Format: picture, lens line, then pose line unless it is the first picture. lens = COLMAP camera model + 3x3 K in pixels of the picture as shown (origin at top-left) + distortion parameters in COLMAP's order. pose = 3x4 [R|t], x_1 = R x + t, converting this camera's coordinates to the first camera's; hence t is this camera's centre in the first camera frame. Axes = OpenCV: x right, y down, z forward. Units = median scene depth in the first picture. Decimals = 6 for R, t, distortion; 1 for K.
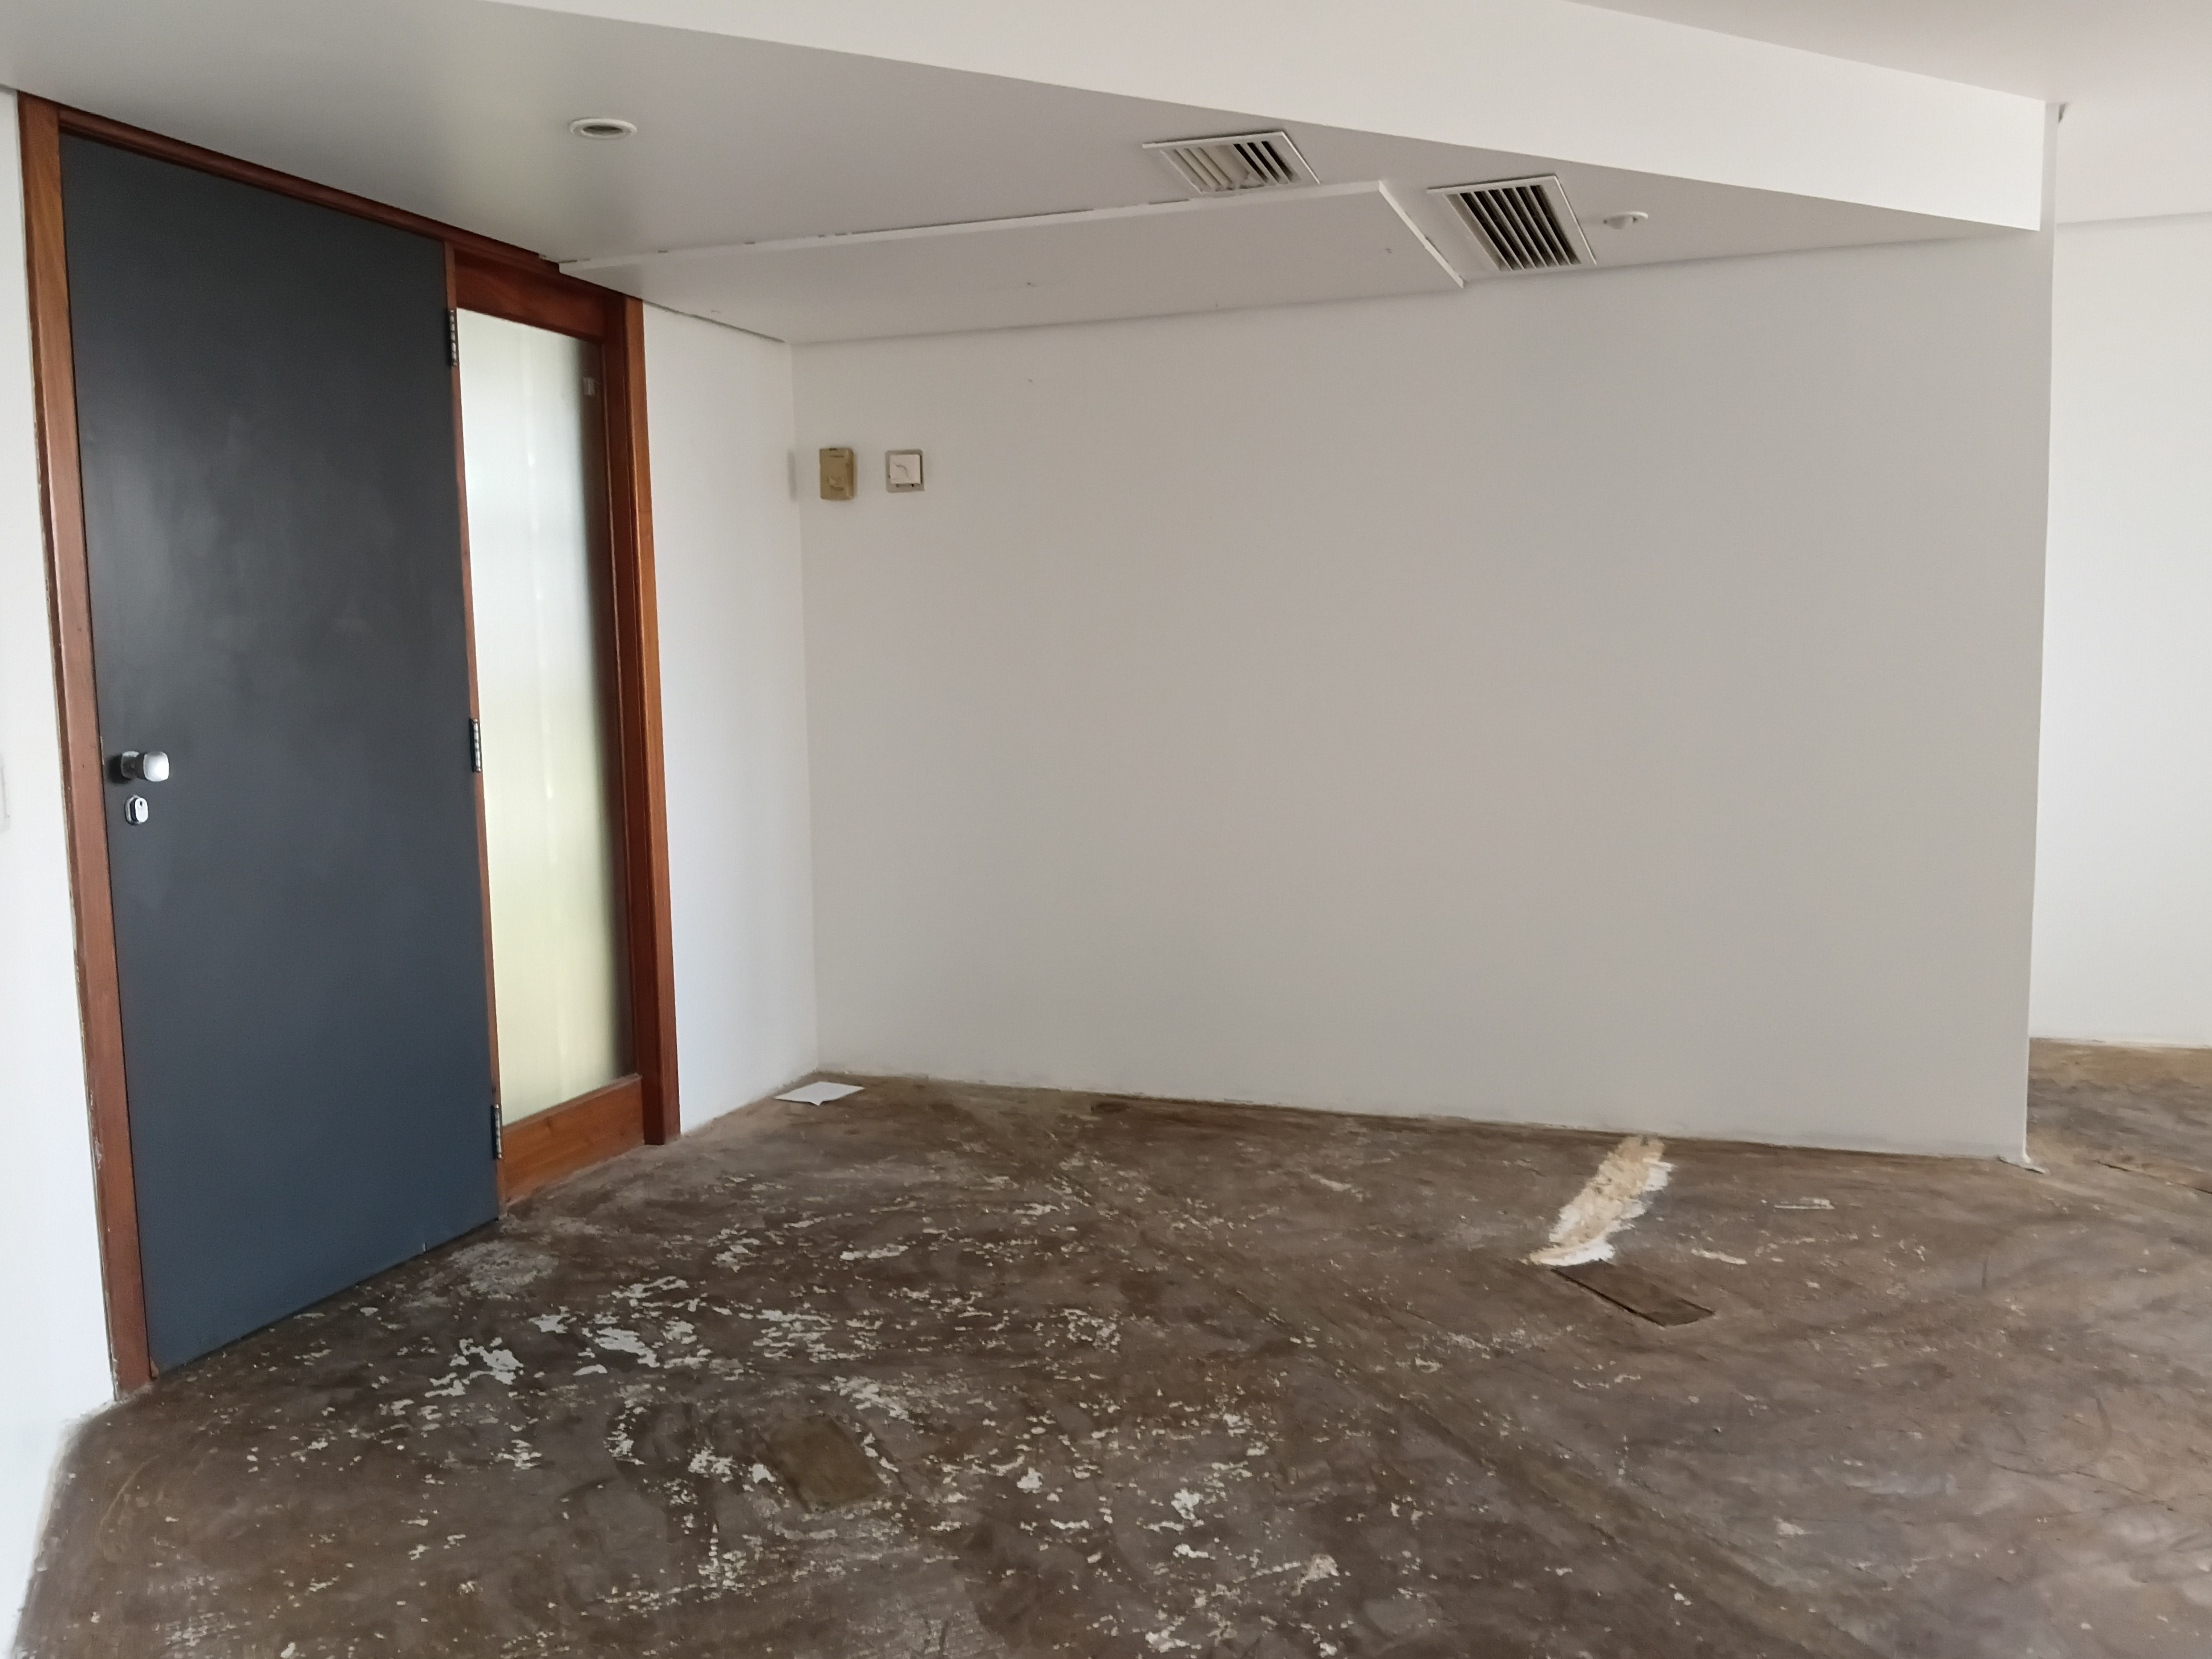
lens RADIAL K [[1724.0, 0, 1098.6], [0, 1724.0, 939.2], [0, 0, 1]] dist [-0.061582, -0.009408]
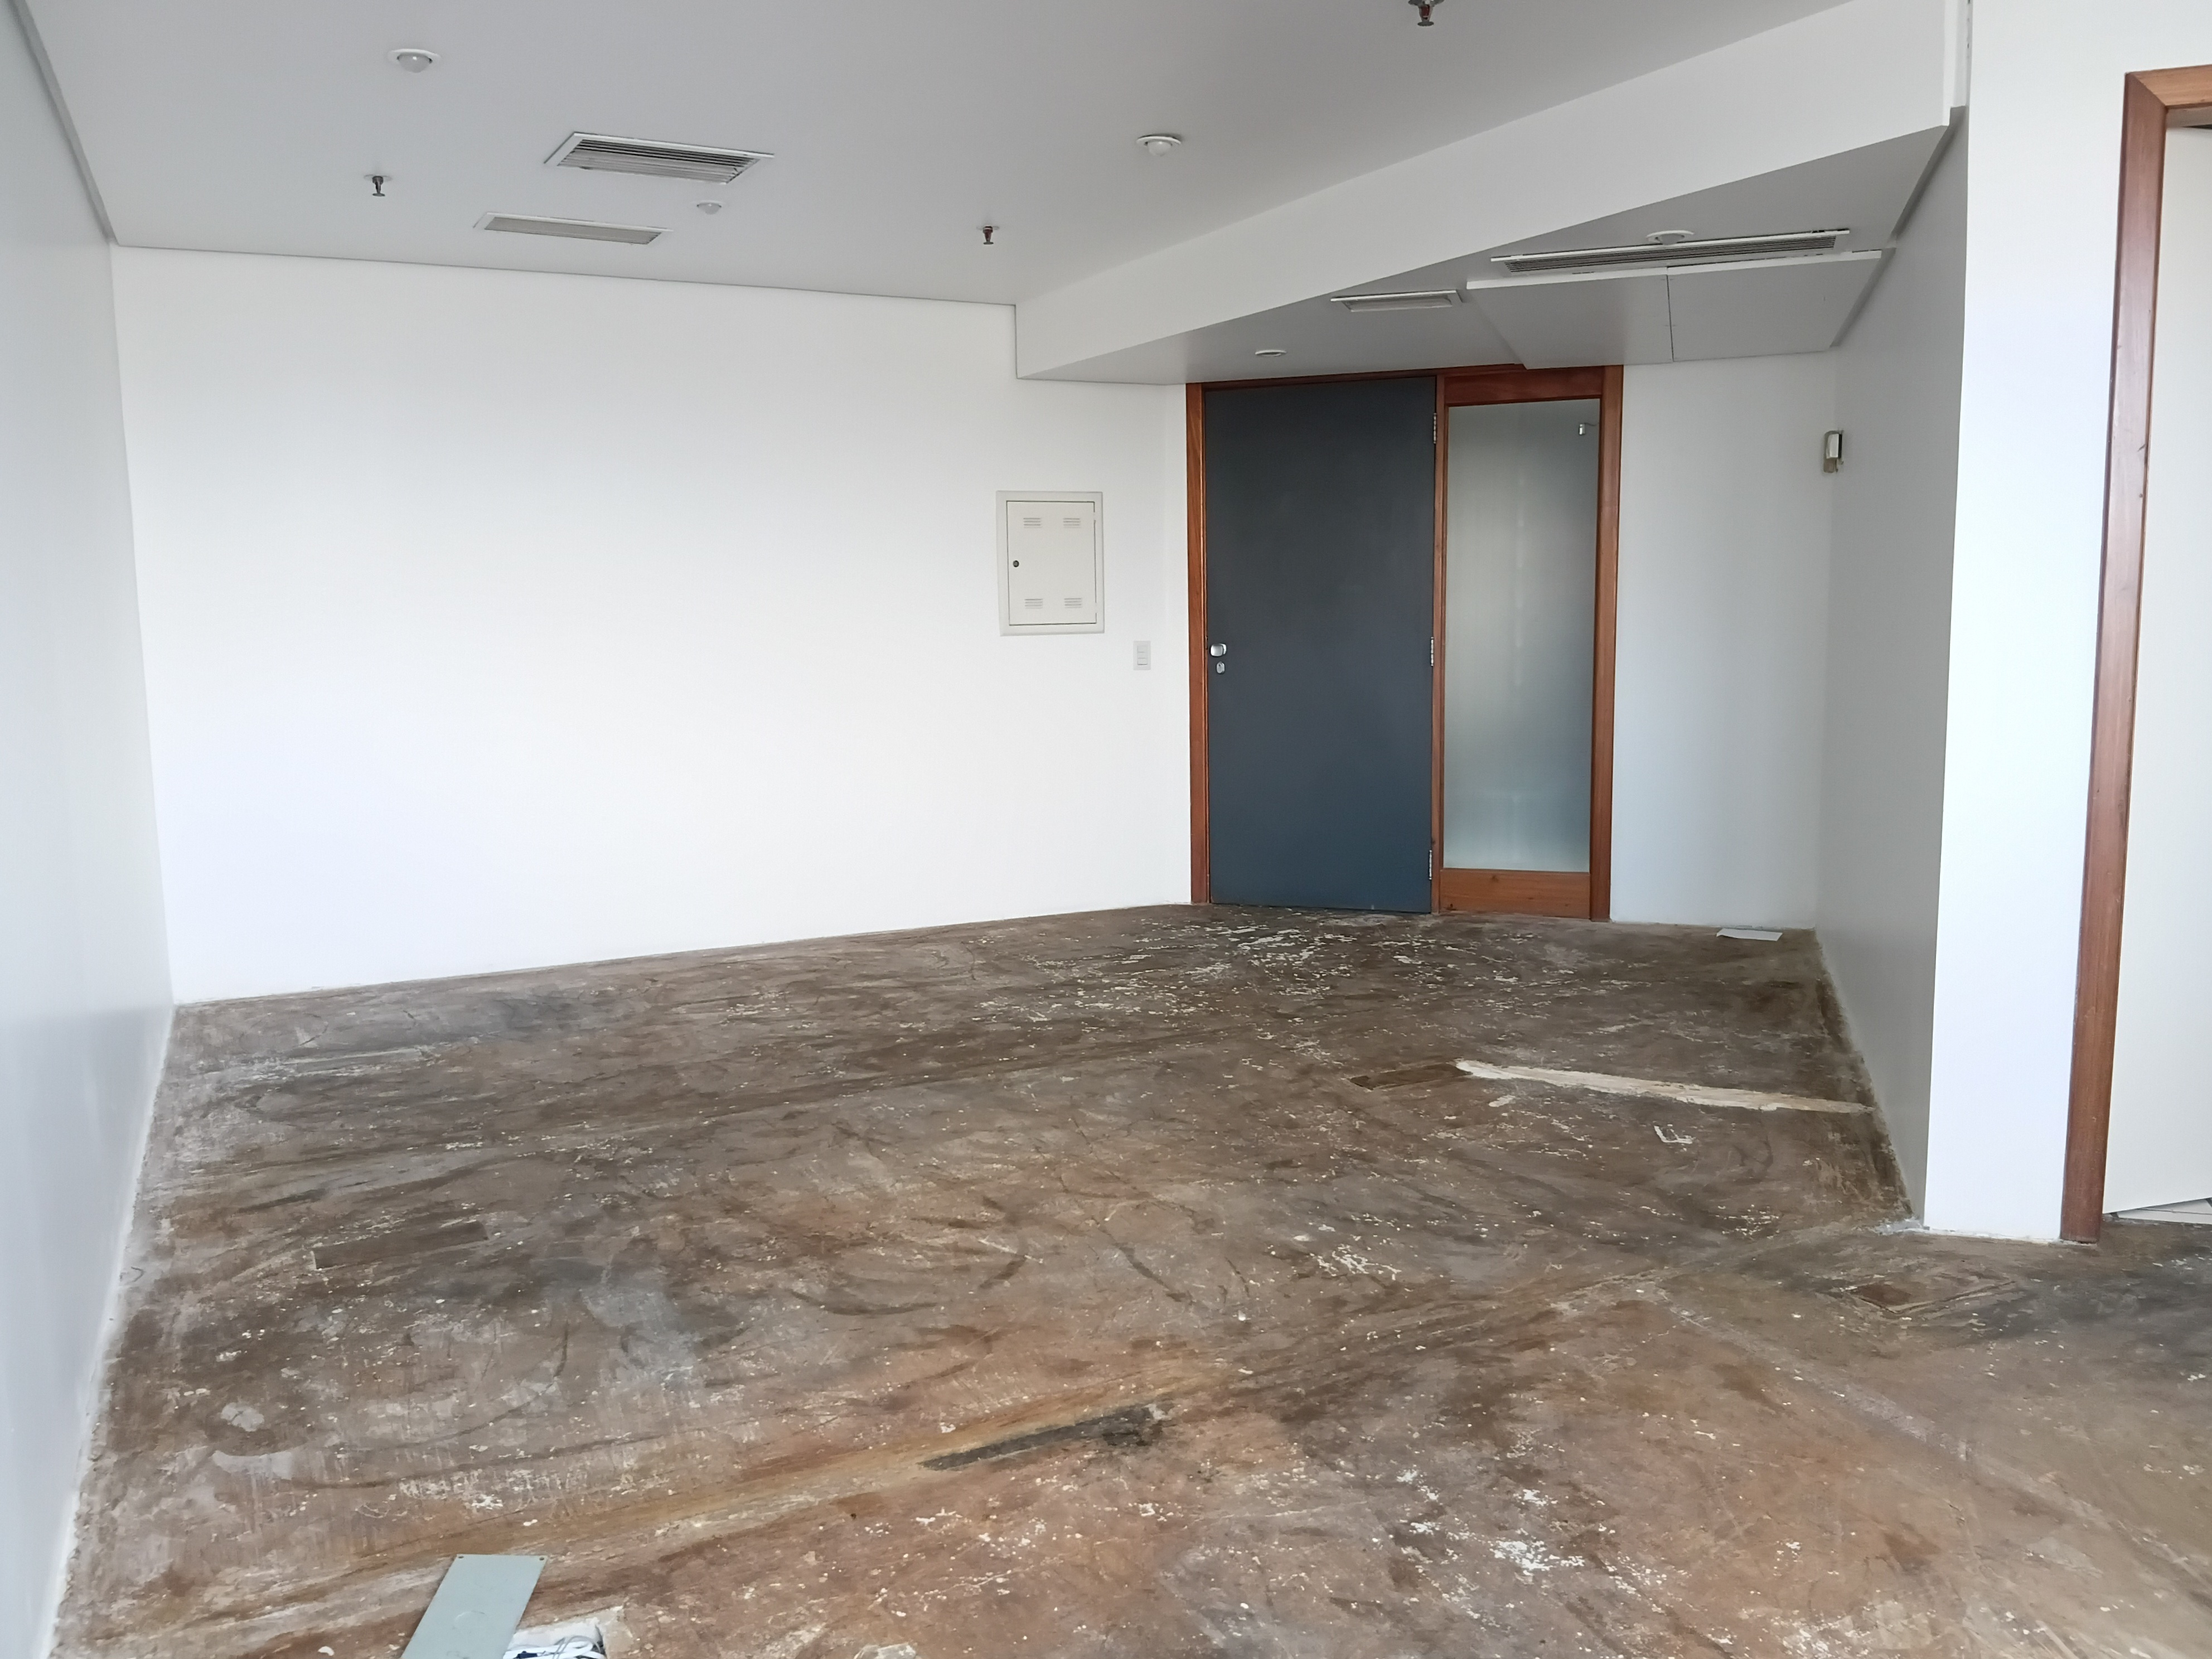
lens RADIAL K [[1784.5, 0, 1115.1], [0, 1784.5, 780.2], [0, 0, 1]] dist [0.152335, -0.243905]
pose [[0.035479, 0.112063, -0.993068, 1.585945], [-0.150924, 0.982897, 0.105523, -0.136565], [0.987908, 0.146134, 0.051785, 0.598988]]
